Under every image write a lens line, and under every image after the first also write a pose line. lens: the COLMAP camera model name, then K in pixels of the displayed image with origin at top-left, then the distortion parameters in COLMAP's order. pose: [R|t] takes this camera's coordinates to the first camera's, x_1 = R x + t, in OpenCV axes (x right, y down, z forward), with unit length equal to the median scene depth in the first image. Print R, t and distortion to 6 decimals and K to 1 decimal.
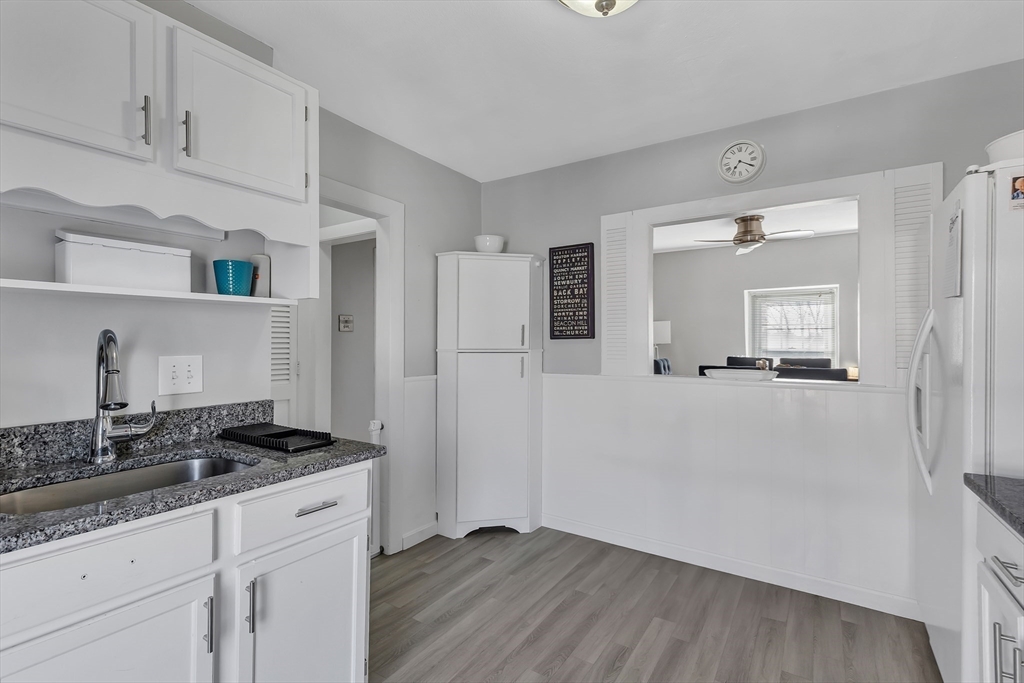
lens RADIAL K [[471.4, 0, 511.6], [0, 471.4, 338.4], [0, 0, 1]] dist [0.005900, -0.000734]
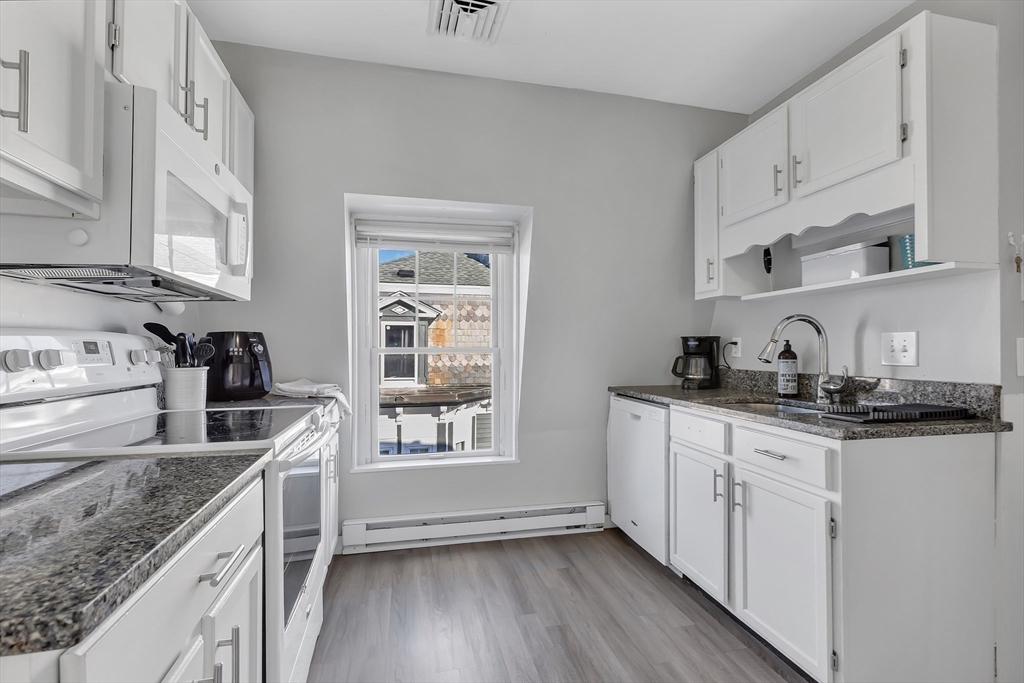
lens RADIAL K [[492.3, 0, 512.1], [0, 492.3, 345.7], [0, 0, 1]] dist [0.003072, -0.001227]
pose [[-0.684130, -0.006010, -0.729336, 0.748297], [0.003611, 0.999926, -0.011627, 0.077275], [0.729351, -0.010588, -0.684057, 1.091153]]
